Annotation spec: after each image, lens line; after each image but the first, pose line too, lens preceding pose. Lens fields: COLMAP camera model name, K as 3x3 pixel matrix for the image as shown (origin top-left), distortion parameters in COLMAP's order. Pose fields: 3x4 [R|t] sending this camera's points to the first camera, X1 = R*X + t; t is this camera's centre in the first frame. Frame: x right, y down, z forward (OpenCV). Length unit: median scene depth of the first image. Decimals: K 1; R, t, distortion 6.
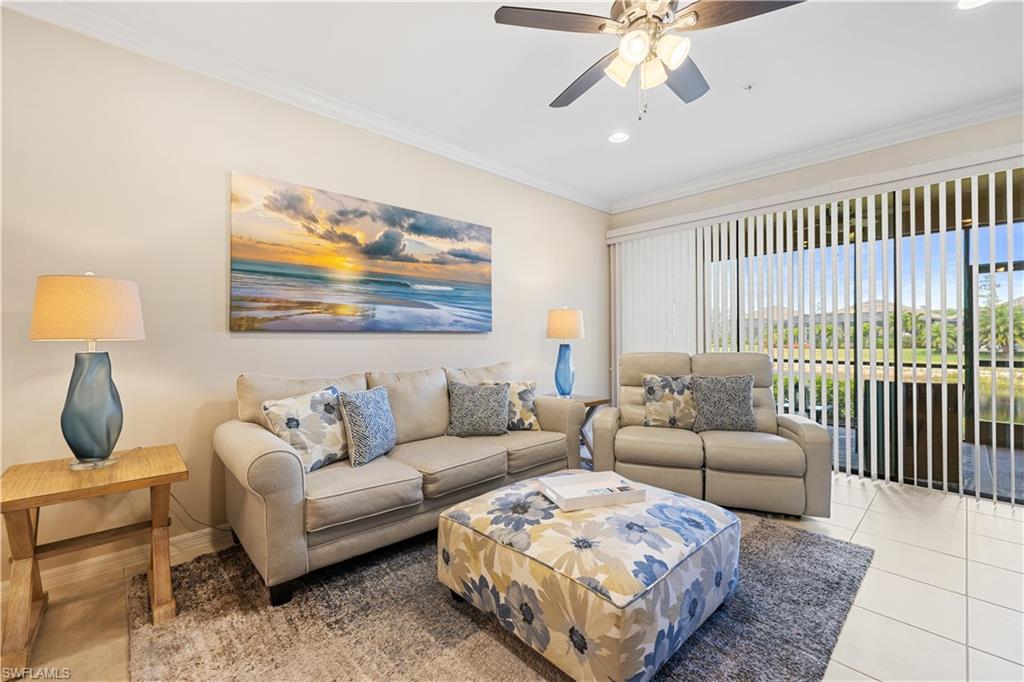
lens RADIAL K [[428.3, 0, 508.7], [0, 428.3, 336.5], [0, 0, 1]] dist [0.000895, -0.000984]
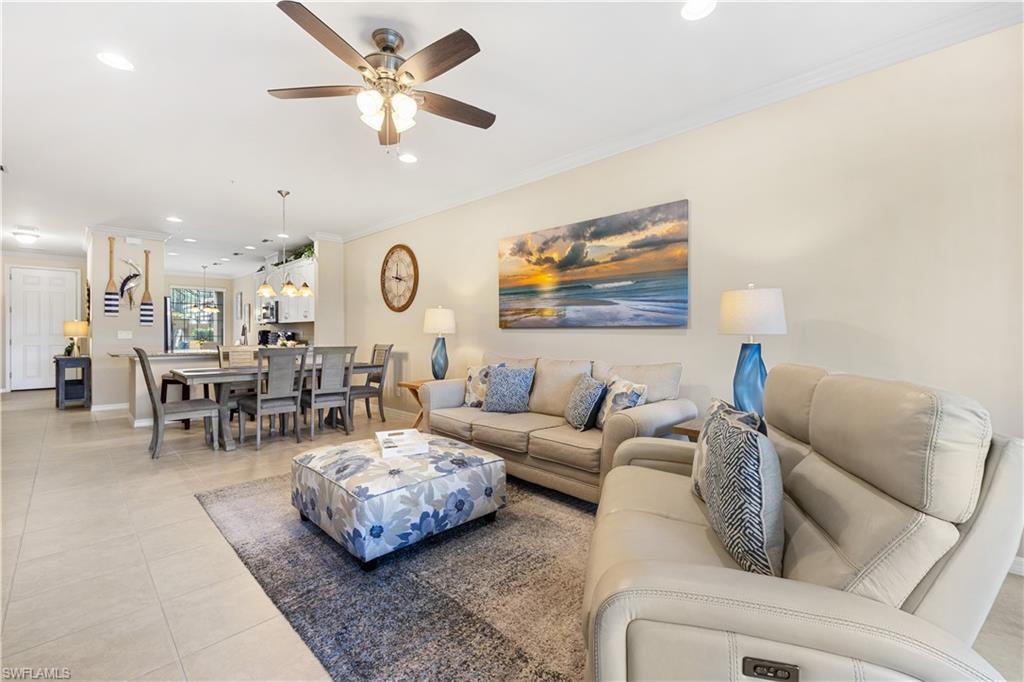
lens RADIAL K [[428.3, 0, 509.2], [0, 428.3, 334.5], [0, 0, 1]] dist [0.000895, -0.000984]
pose [[0.047341, 0.007633, -0.998850, 0.992835], [-0.001286, 0.999970, 0.007581, -0.000071], [0.998878, 0.000926, 0.047349, 0.805508]]
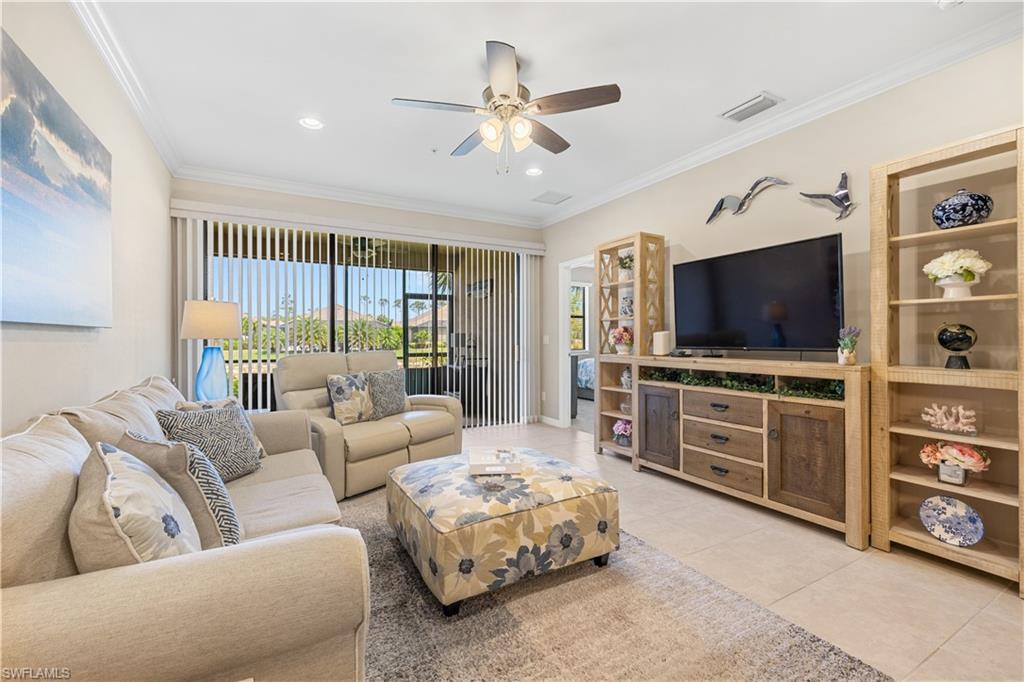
lens RADIAL K [[428.3, 0, 506.5], [0, 428.3, 340.0], [0, 0, 1]] dist [0.000895, -0.000984]
pose [[0.248915, 0.000718, 0.968525, -0.629542], [-0.001849, 0.999998, -0.000266, 0.006278], [-0.968524, -0.001725, 0.248916, 0.406497]]
